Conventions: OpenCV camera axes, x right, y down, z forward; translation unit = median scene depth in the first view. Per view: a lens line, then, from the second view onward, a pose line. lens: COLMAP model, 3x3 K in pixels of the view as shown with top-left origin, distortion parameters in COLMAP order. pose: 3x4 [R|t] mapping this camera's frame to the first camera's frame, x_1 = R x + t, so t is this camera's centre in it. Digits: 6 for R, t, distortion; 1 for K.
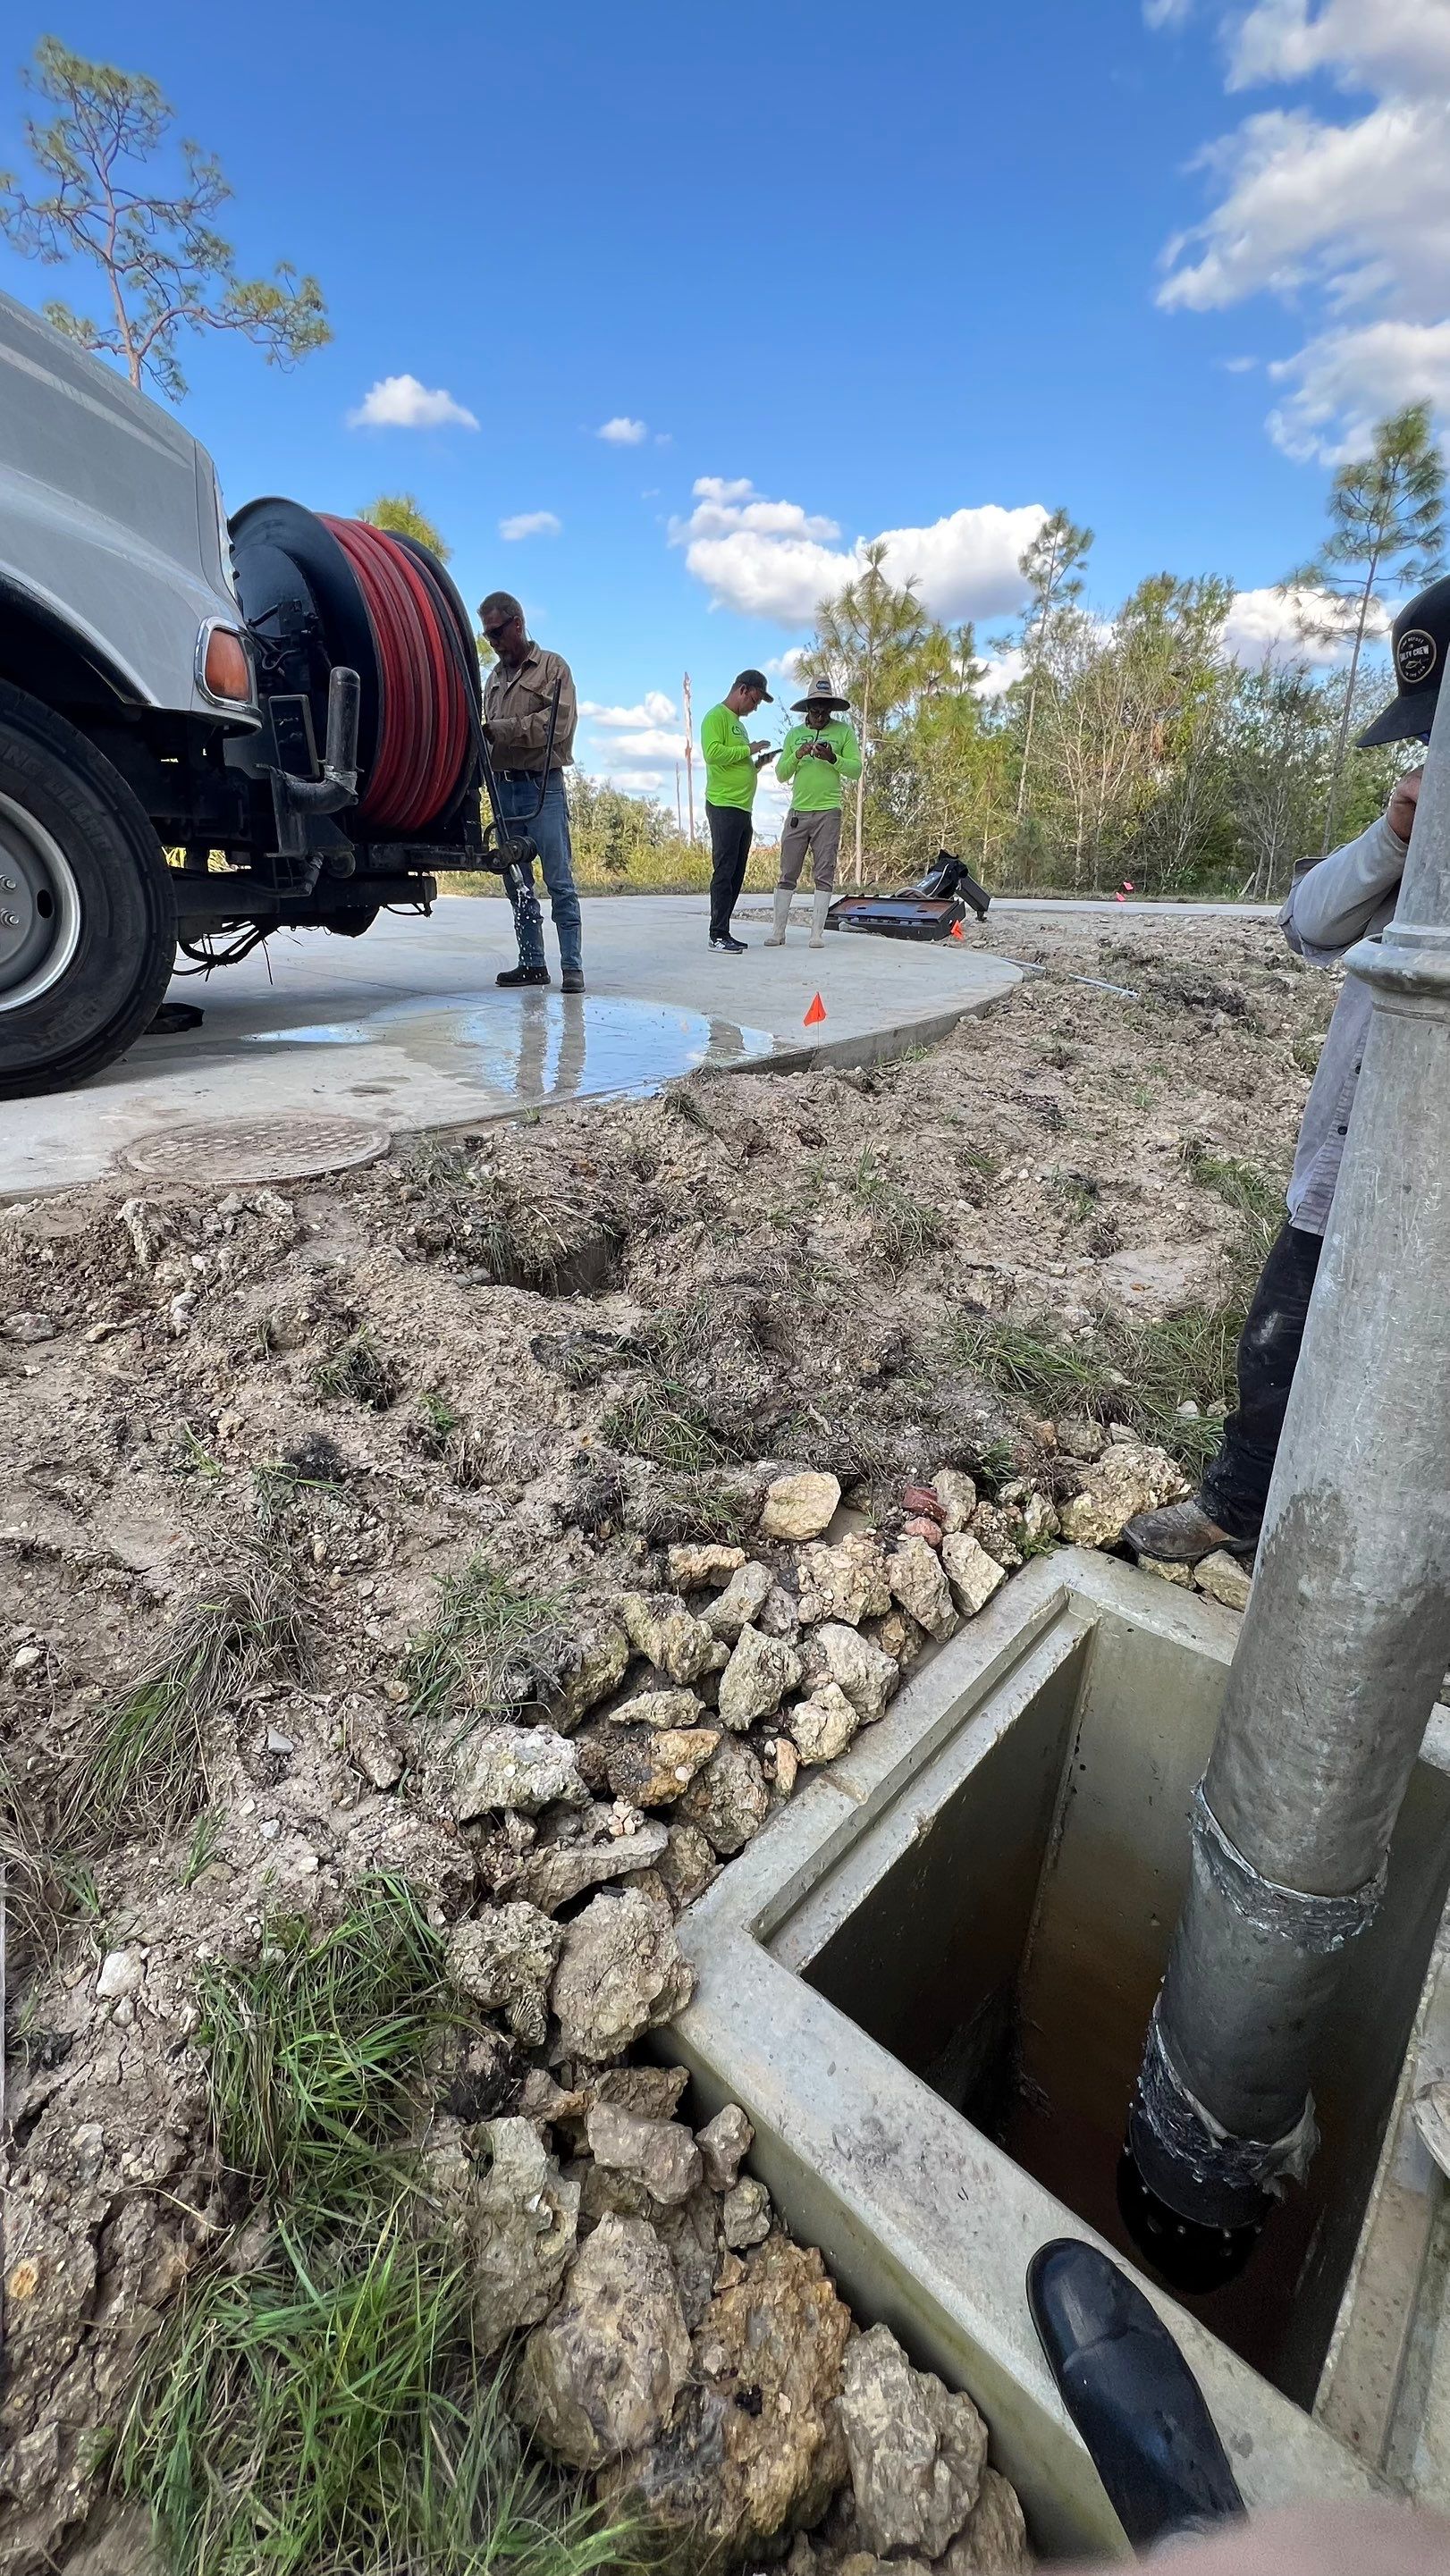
lens RADIAL K [[1036.3, 0, 726.9], [0, 1036.3, 1285.2], [0, 0, 1]] dist [-0.002581, -0.000046]
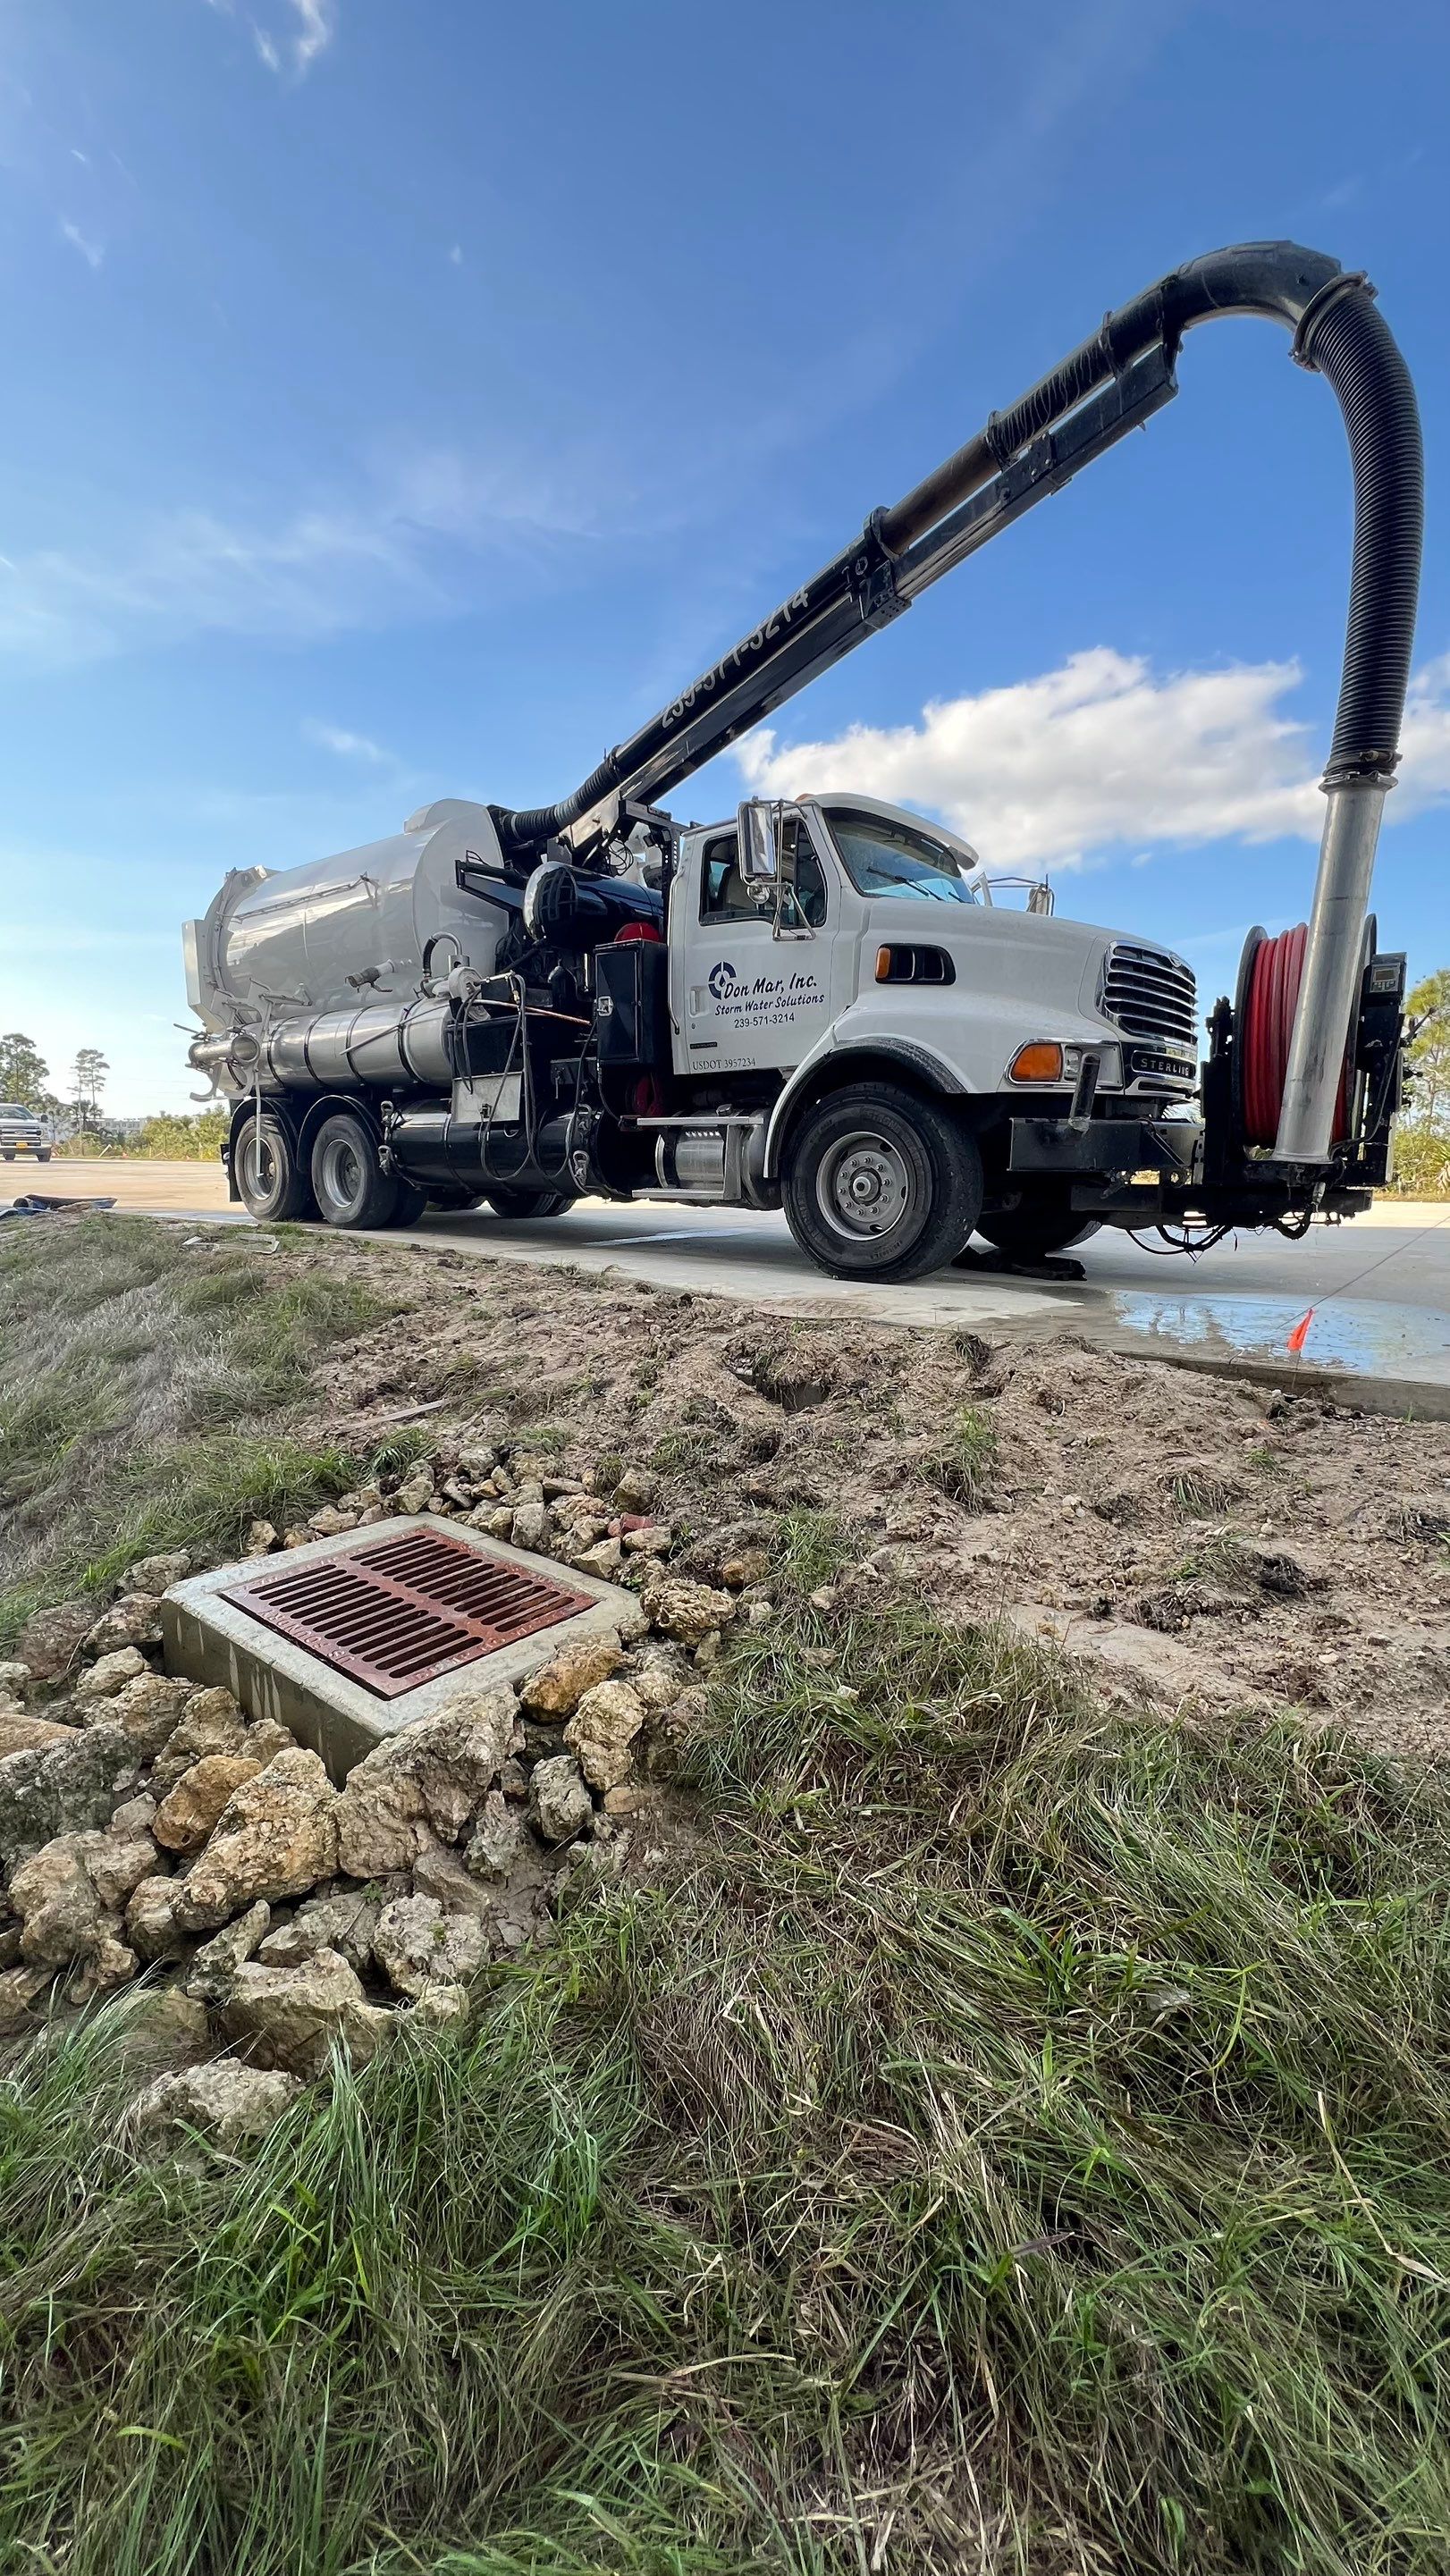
lens RADIAL K [[1047.8, 0, 726.3], [0, 1047.8, 1280.4], [0, 0, 1]] dist [0.001061, -0.000460]
pose [[-0.006289, 0.089905, -0.995930, 1.333878], [-0.388291, 0.917582, 0.085284, -0.252544], [0.921515, 0.387248, 0.029139, 0.684977]]
